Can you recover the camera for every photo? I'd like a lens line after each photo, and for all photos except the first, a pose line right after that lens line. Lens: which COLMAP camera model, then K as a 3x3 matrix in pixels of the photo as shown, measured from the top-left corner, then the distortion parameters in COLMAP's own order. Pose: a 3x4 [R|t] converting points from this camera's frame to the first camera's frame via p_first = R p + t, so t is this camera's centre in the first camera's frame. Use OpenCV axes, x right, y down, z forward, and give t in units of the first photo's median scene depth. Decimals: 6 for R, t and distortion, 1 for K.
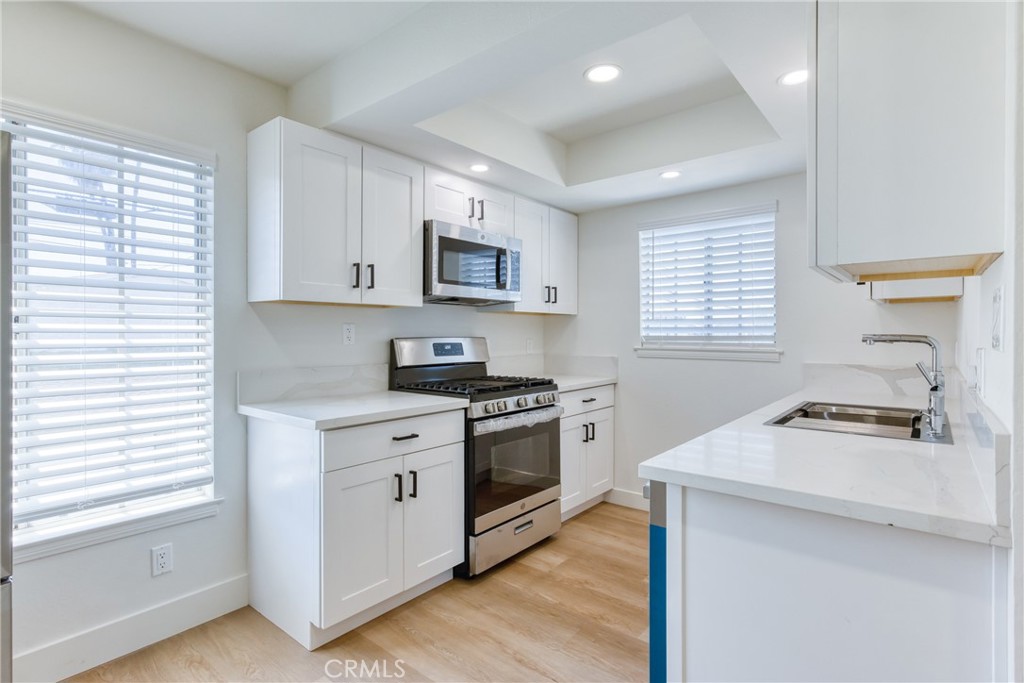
lens RADIAL K [[512.2, 0, 516.4], [0, 512.2, 337.0], [0, 0, 1]] dist [-0.018709, 0.022894]
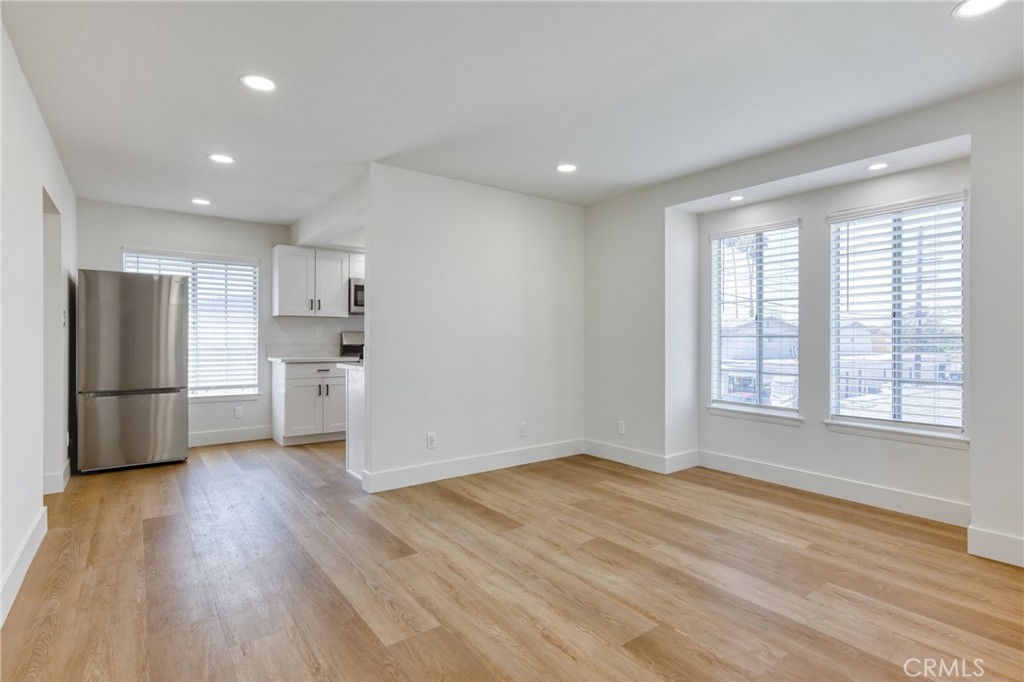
lens RADIAL K [[512.2, 0, 516.4], [0, 512.2, 336.5], [0, 0, 1]] dist [-0.018709, 0.022894]
pose [[0.969805, -0.000138, -0.243880, 1.072608], [-0.002421, 0.999945, -0.010192, 0.046023], [0.243868, 0.010474, 0.969752, -0.973842]]
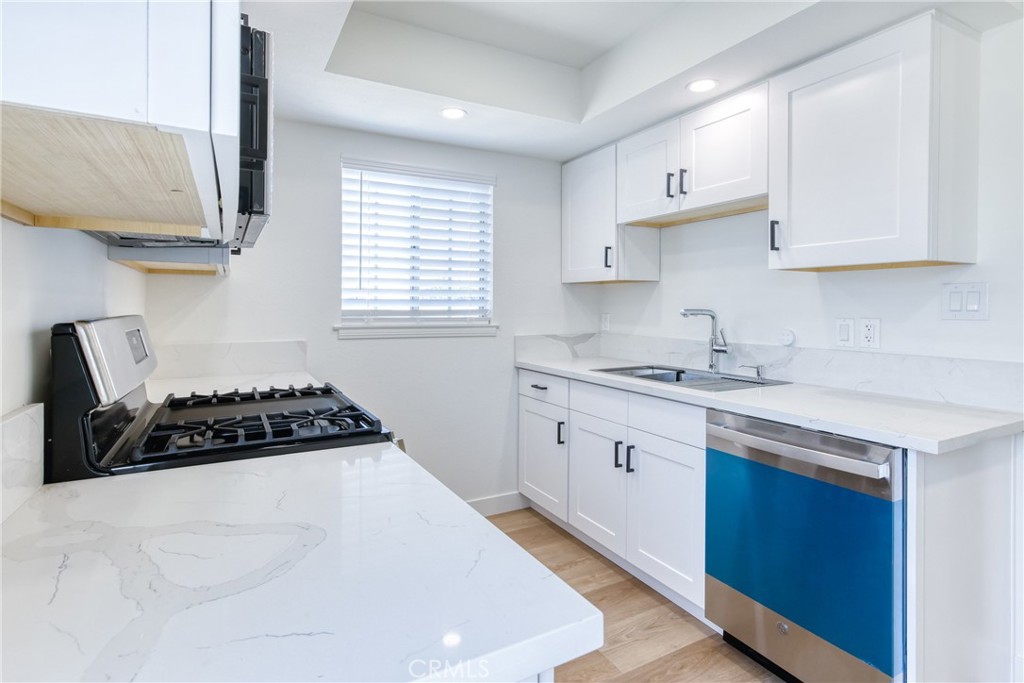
lens RADIAL K [[521.2, 0, 514.2], [0, 521.2, 307.6], [0, 0, 1]] dist [-0.001168, 0.000892]
pose [[0.372959, 0.000173, 0.927848, -0.481340], [0.002402, 0.999996, -0.001152, -0.005816], [-0.927845, 0.002658, 0.372957, 0.659280]]
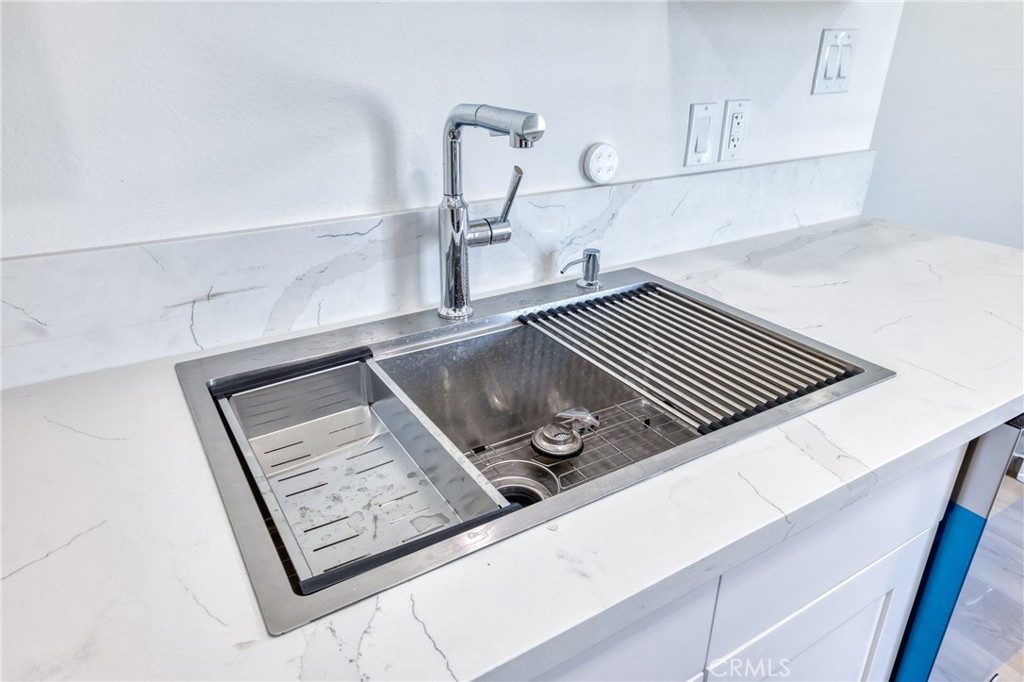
lens RADIAL K [[663.9, 0, 512.0], [0, 663.9, 341.0], [0, 0, 1]] dist [-0.006181, 0.038751]
pose [[-0.944884, -0.145149, 0.293473, 0.401111], [-0.007752, 0.906025, 0.423153, -0.034137], [-0.327314, 0.397555, -0.857214, 1.001339]]
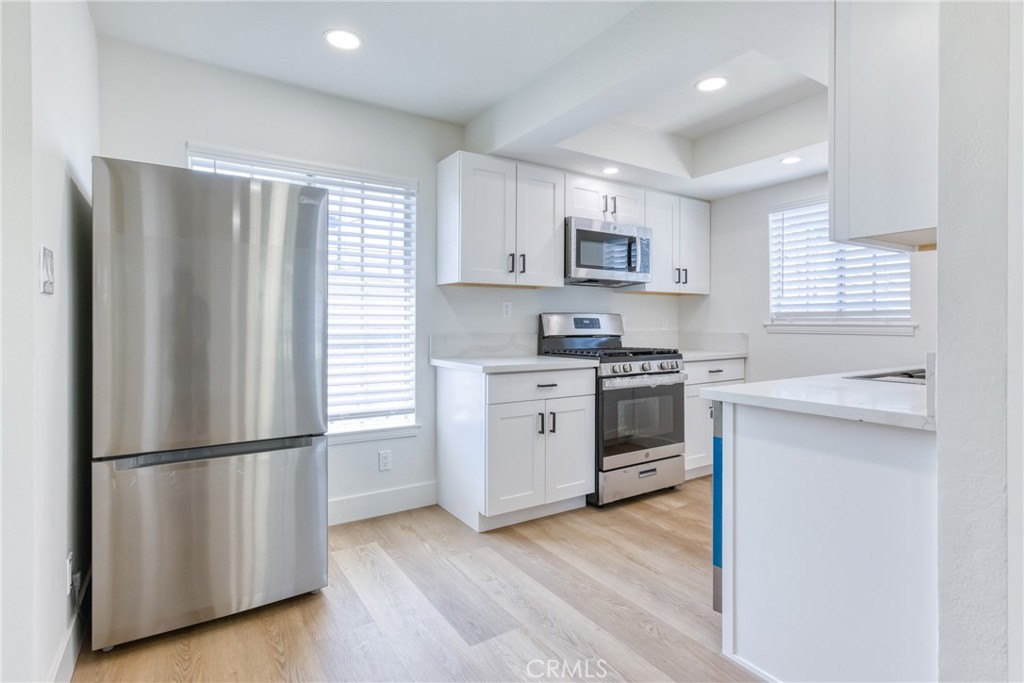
lens RADIAL K [[518.6, 0, 515.1], [0, 518.6, 327.0], [0, 0, 1]] dist [-0.003632, 0.001411]
pose [[0.951940, 0.002631, -0.306275, 0.091851], [-0.003152, 0.999994, -0.001207, 0.040420], [0.306270, 0.002114, 0.951942, -0.236954]]
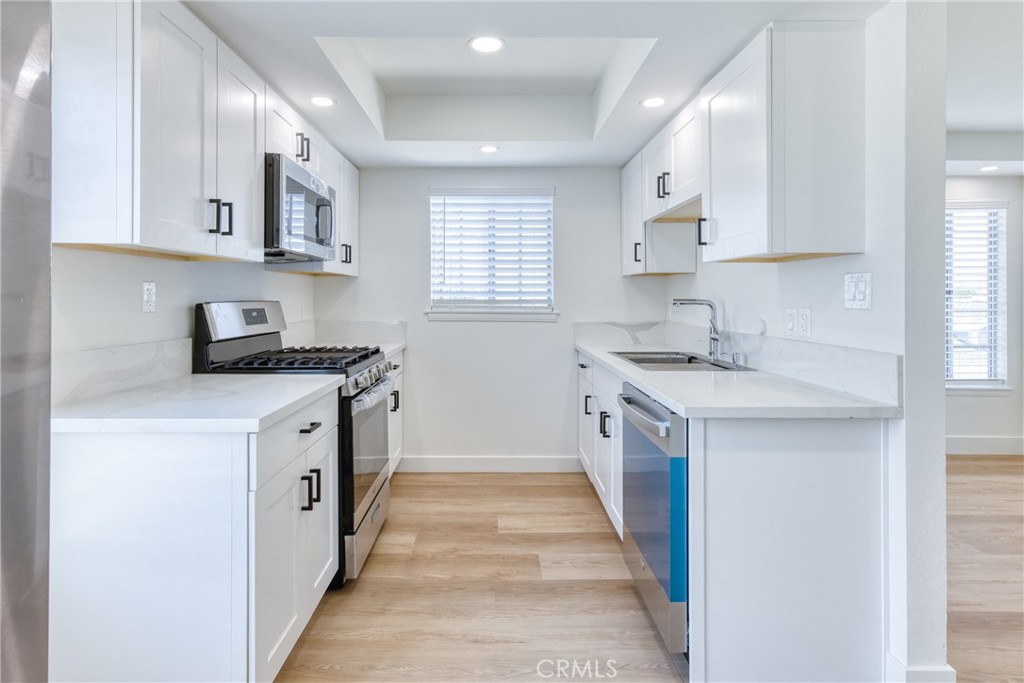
lens RADIAL K [[528.0, 0, 497.2], [0, 528.0, 296.9], [0, 0, 1]] dist [0.001331, 0.001128]
pose [[0.770835, 0.004118, 0.637021, -0.429239], [-0.000239, 0.999981, -0.006175, -0.001223], [-0.637035, 0.004607, 0.770821, 0.152971]]
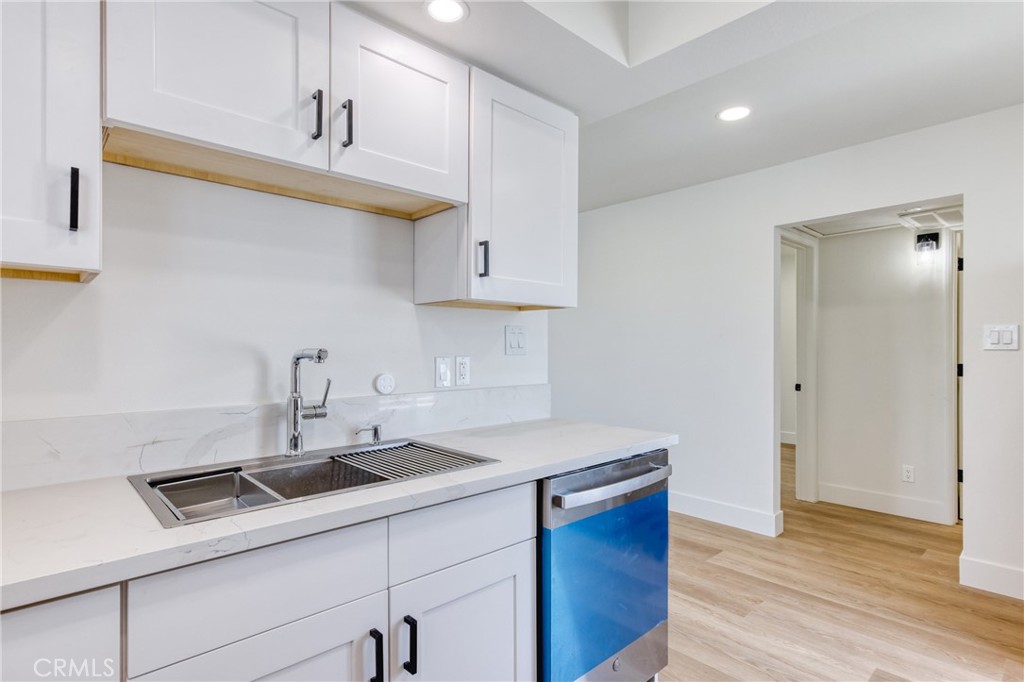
lens RADIAL K [[523.7, 0, 516.8], [0, 523.7, 344.7], [0, 0, 1]] dist [0.000691, 0.000638]
pose [[-0.990632, 0.001297, 0.136554, 0.228144], [0.001645, 0.999996, 0.002438, -0.007744], [-0.136550, 0.002640, -0.990630, 1.210693]]
